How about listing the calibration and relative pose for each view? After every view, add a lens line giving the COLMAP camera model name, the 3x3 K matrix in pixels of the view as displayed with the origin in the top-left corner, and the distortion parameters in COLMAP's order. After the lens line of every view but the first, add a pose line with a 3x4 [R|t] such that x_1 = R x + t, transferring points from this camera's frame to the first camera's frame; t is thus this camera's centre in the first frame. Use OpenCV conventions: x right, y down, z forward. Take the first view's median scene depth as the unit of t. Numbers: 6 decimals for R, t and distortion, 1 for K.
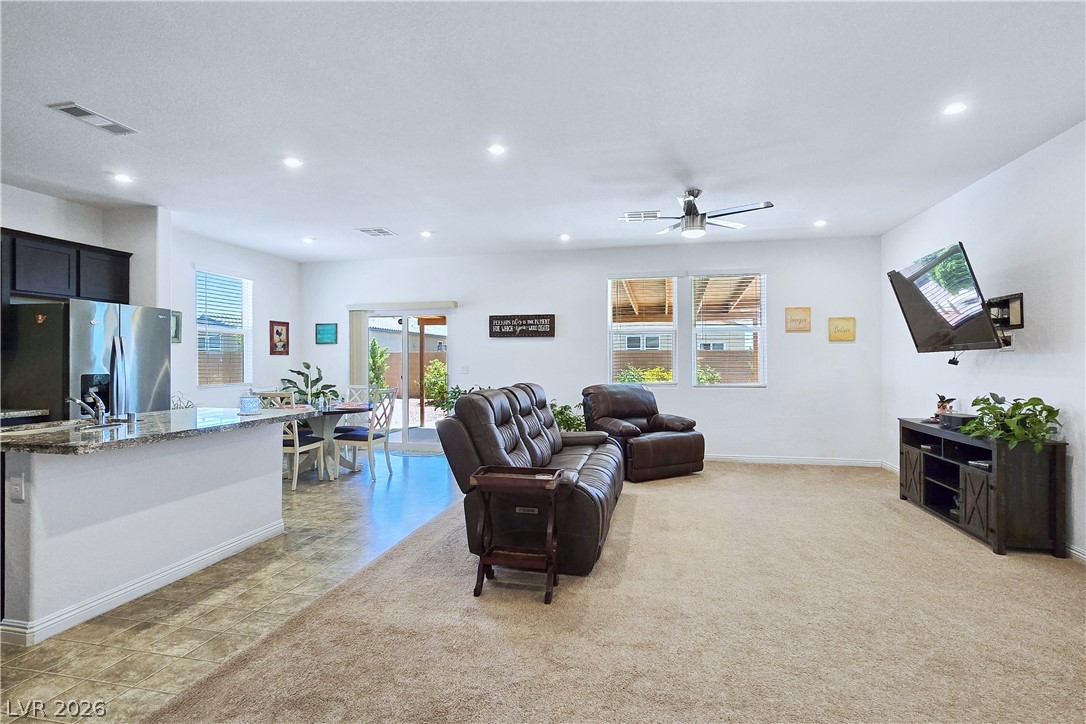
lens RADIAL K [[551.5, 0, 536.5], [0, 551.5, 363.1], [0, 0, 1]] dist [0.000189, -0.000058]
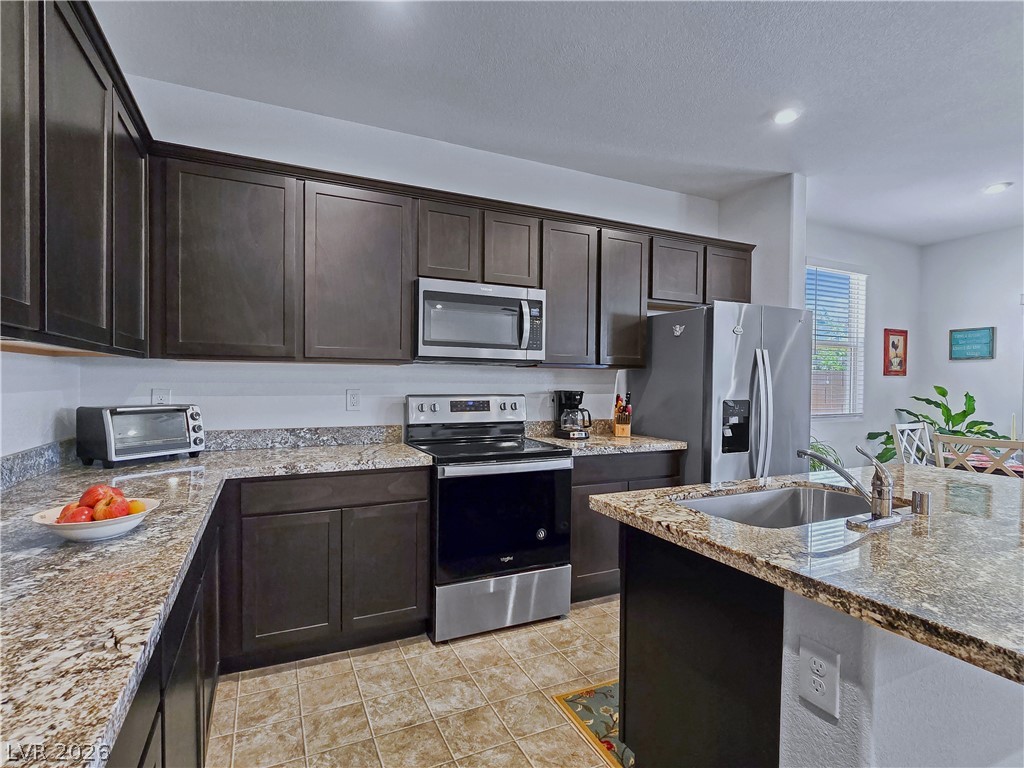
lens RADIAL K [[511.7, 0, 510.6], [0, 511.7, 389.1], [0, 0, 1]] dist [-0.000775, -0.000676]
pose [[0.625144, 0.020610, -0.780237, -0.307118], [-0.013593, 0.999787, 0.015519, -0.000821], [0.780391, 0.000904, 0.625291, 0.221763]]
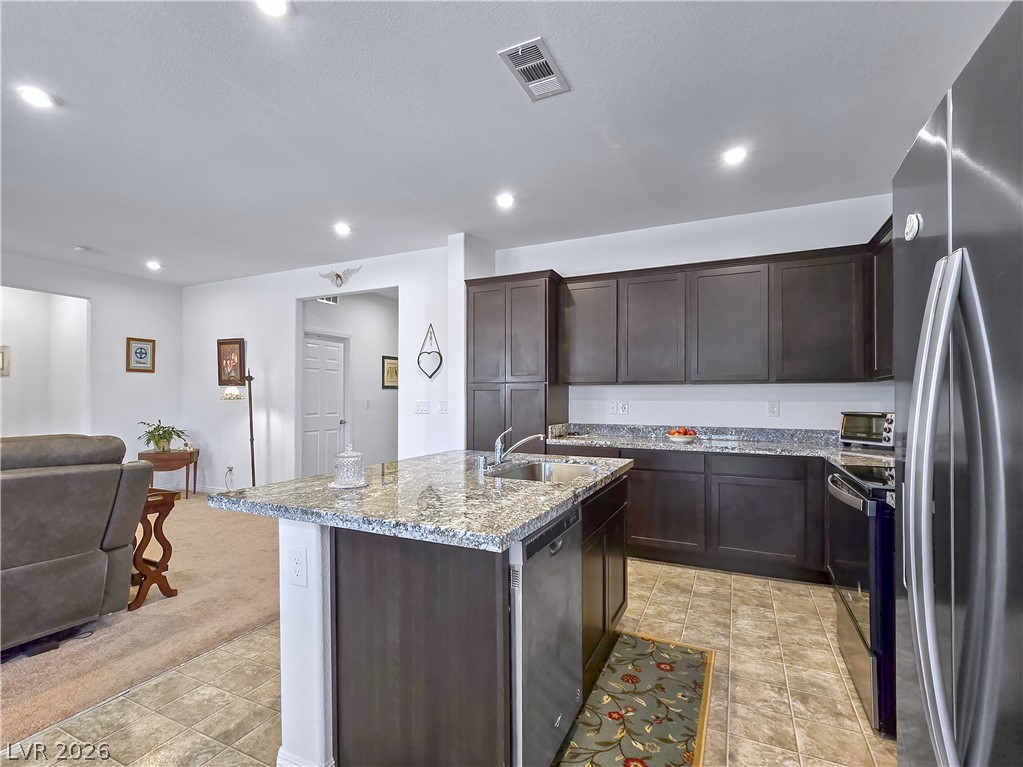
lens RADIAL K [[505.5, 0, 477.8], [0, 505.5, 393.2], [0, 0, 1]] dist [-0.002021, -0.000450]
pose [[-0.969764, 0.003380, 0.244023, -0.456051], [0.002144, 0.999983, -0.005331, 0.000972], [-0.244037, -0.004646, -0.969755, 0.862847]]
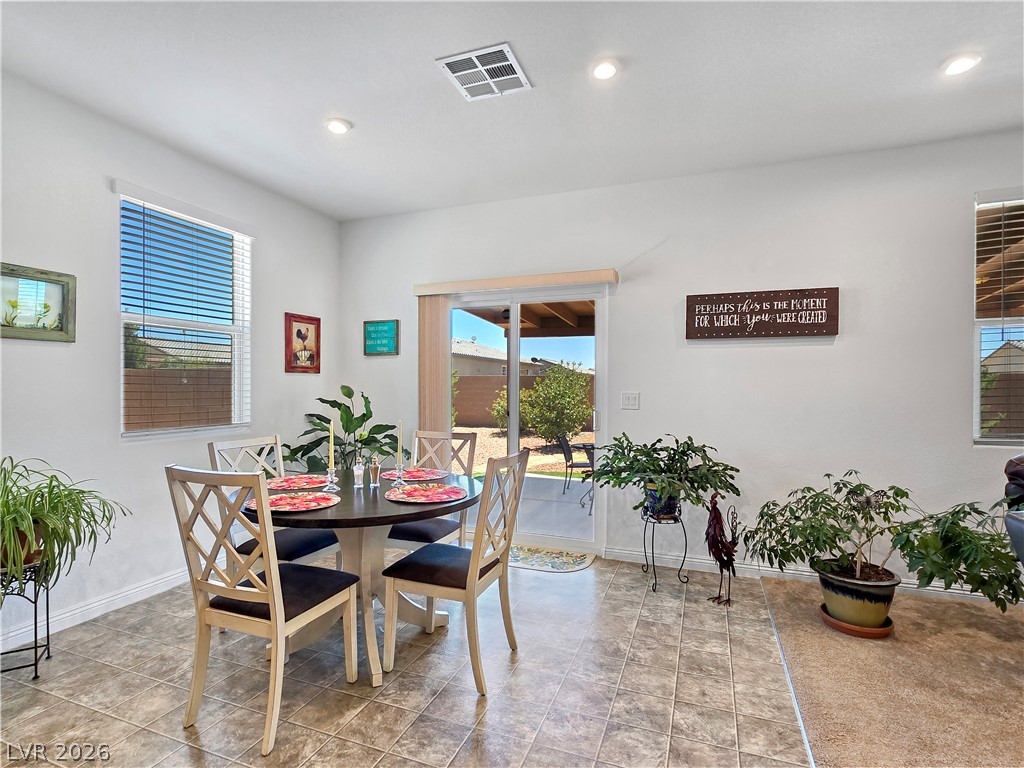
lens RADIAL K [[507.9, 0, 510.1], [0, 507.9, 392.1], [0, 0, 1]] dist [-0.001925, -0.000041]
pose [[0.989857, 0.008306, -0.141826, -0.207301], [-0.007398, 0.999949, 0.006933, 0.000228], [0.141877, -0.005813, 0.989867, 0.598170]]
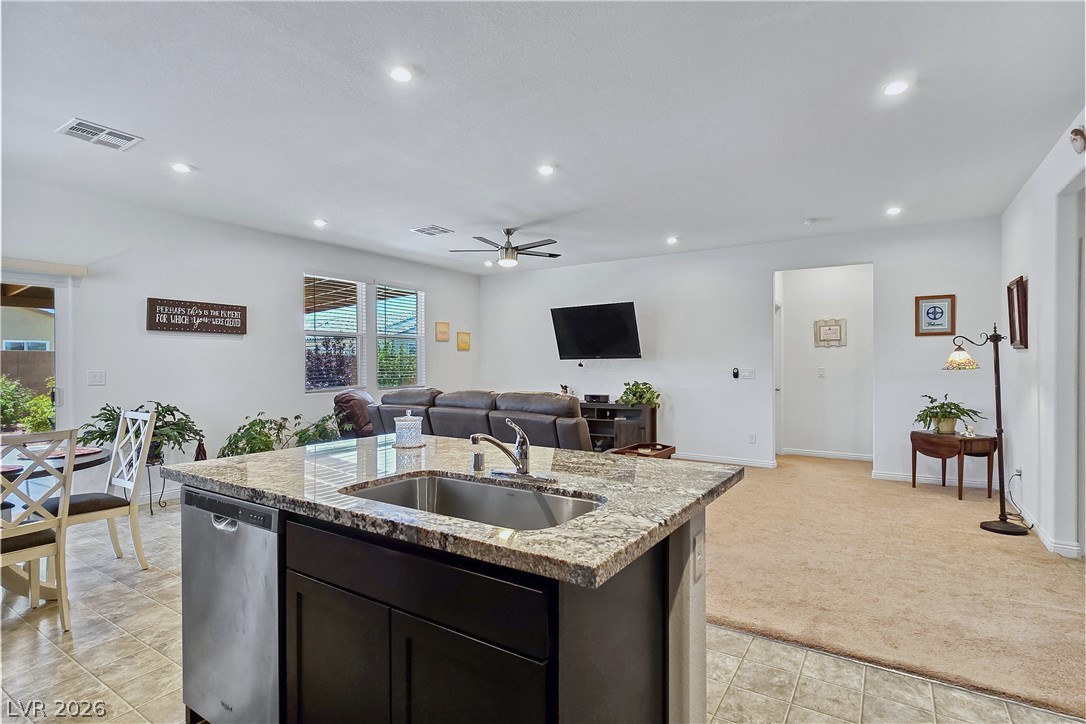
lens RADIAL K [[540.1, 0, 541.9], [0, 540.1, 370.1], [0, 0, 1]] dist [-0.005453, -0.000971]
pose [[0.343956, -0.008275, 0.938949, -0.624562], [0.004778, 0.999964, 0.007062, -0.000023], [-0.938974, 0.002057, 0.343983, 0.373634]]
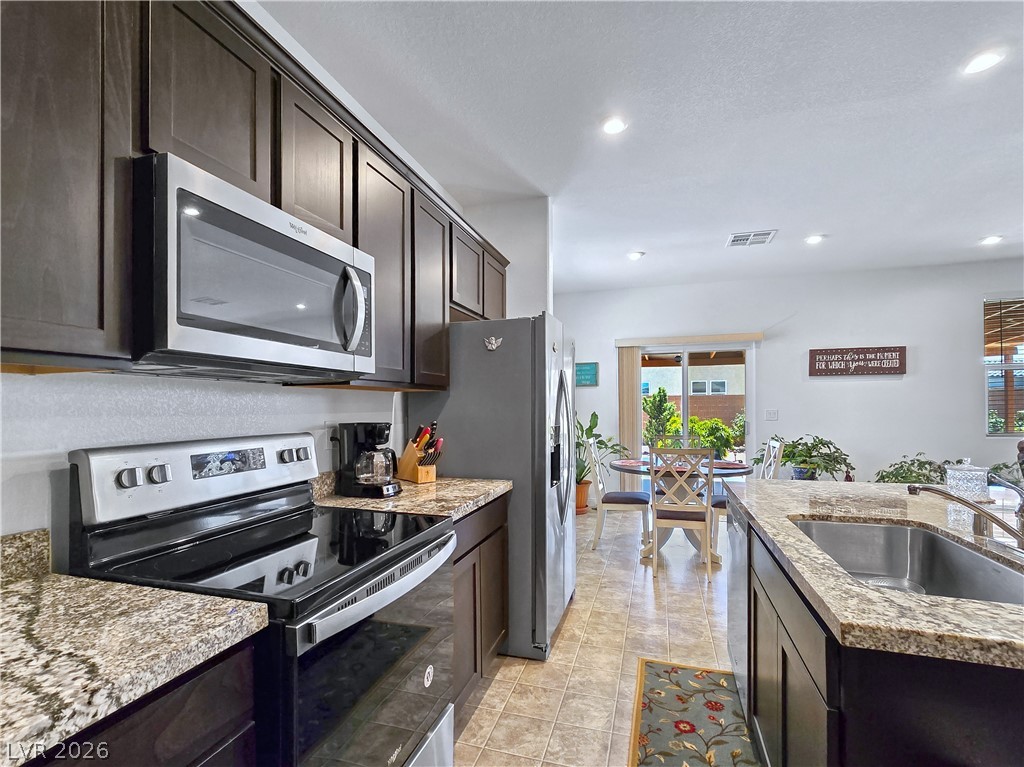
lens RADIAL K [[490.0, 0, 501.4], [0, 490.0, 407.5], [0, 0, 1]] dist [-0.005458, -0.000672]
pose [[0.996458, -0.004923, -0.083942, -0.558374], [0.004800, 0.999987, -0.001671, -0.001138], [0.083949, 0.001262, 0.996469, 0.275814]]
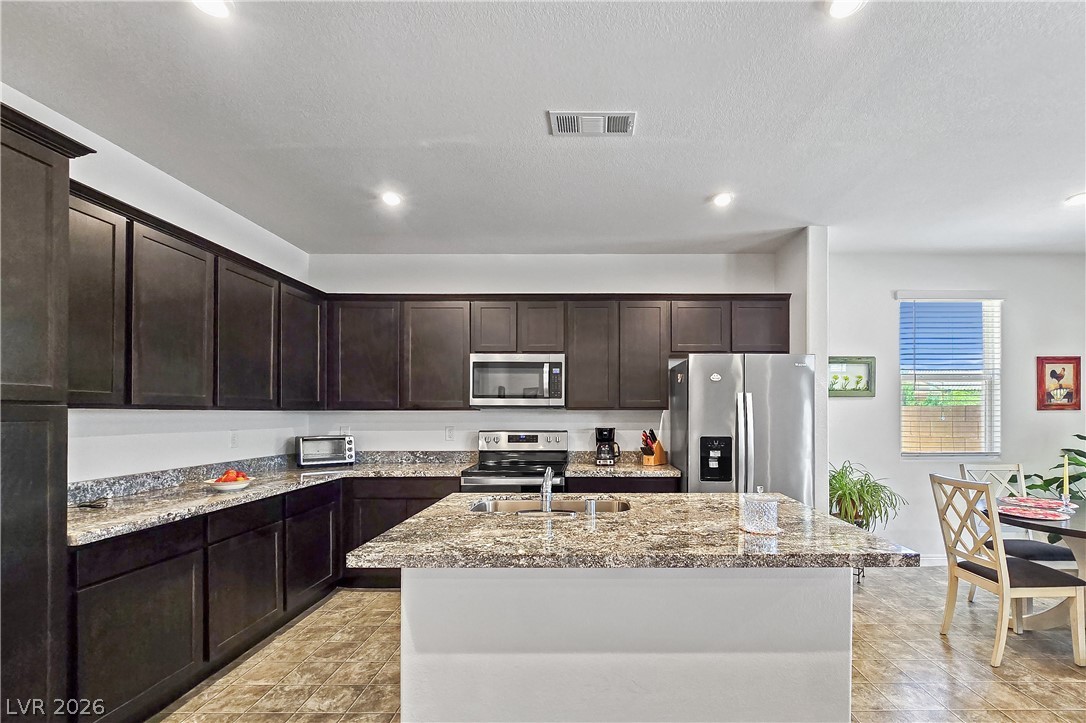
lens RADIAL K [[492.9, 0, 590.8], [0, 492.9, 411.9], [0, 0, 1]] dist [-0.001525, -0.000084]
pose [[0.228376, 0.000173, -0.973573, -0.053985], [-0.004133, 0.999991, -0.000792, -0.012150], [0.973564, 0.004205, 0.228374, 0.428942]]
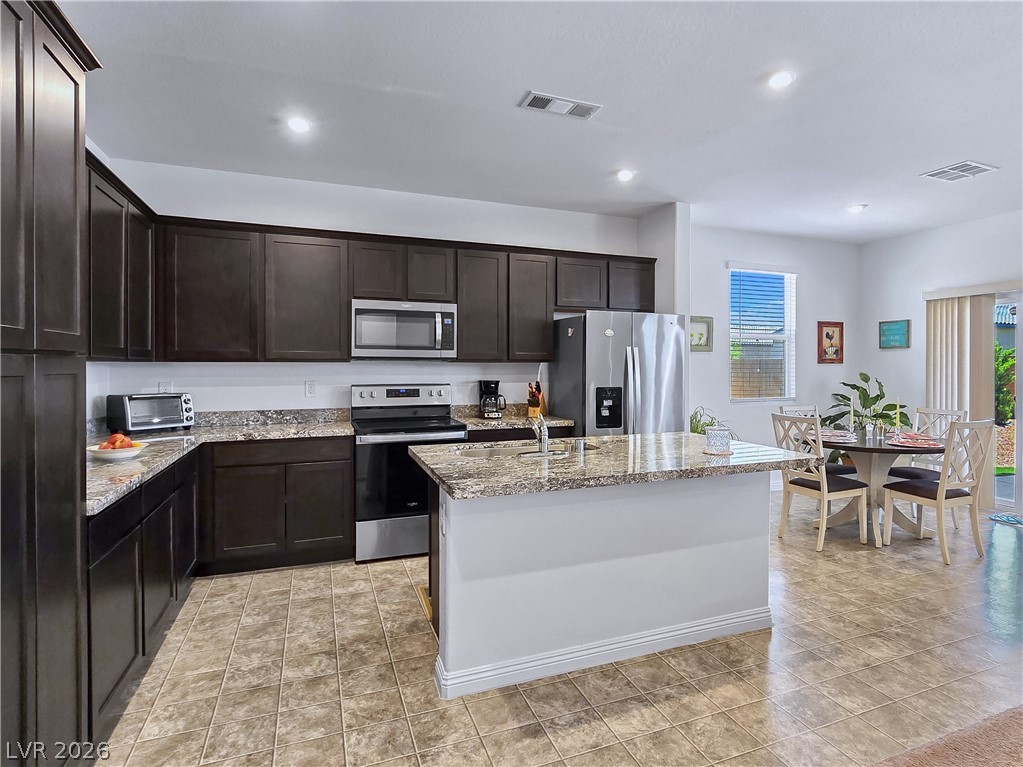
lens RADIAL K [[584.2, 0, 571.5], [0, 584.2, 367.9], [0, 0, 1]] dist [0.002530, -0.000135]
pose [[0.599009, 0.006667, -0.800714, -0.015151], [-0.005648, 0.999976, 0.004101, -0.011593], [0.800722, 0.002066, 0.599032, 0.230571]]
